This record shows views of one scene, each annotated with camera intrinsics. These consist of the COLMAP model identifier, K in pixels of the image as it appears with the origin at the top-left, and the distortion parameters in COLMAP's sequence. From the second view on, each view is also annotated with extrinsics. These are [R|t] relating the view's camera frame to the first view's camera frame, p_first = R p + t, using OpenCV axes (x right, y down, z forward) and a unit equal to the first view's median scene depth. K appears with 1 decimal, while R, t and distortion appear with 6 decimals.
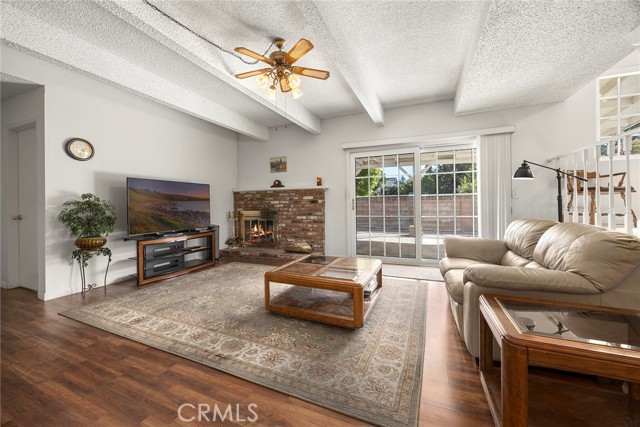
lens RADIAL K [[248.8, 0, 320.1], [0, 248.8, 208.1], [0, 0, 1]] dist [-0.002922, -0.000164]
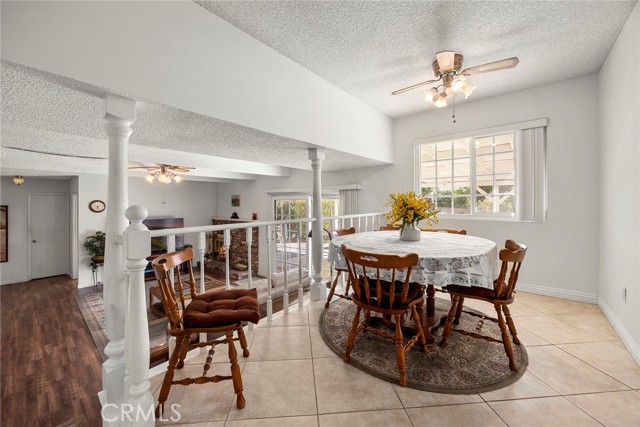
lens RADIAL K [[248.8, 0, 315.6], [0, 248.8, 209.4], [0, 0, 1]] dist [-0.002922, -0.000164]
pose [[0.954290, 0.014707, -0.298522, 1.147436], [-0.011924, 0.999867, 0.011143, -0.266551], [0.298646, -0.007074, 0.954338, -0.266777]]
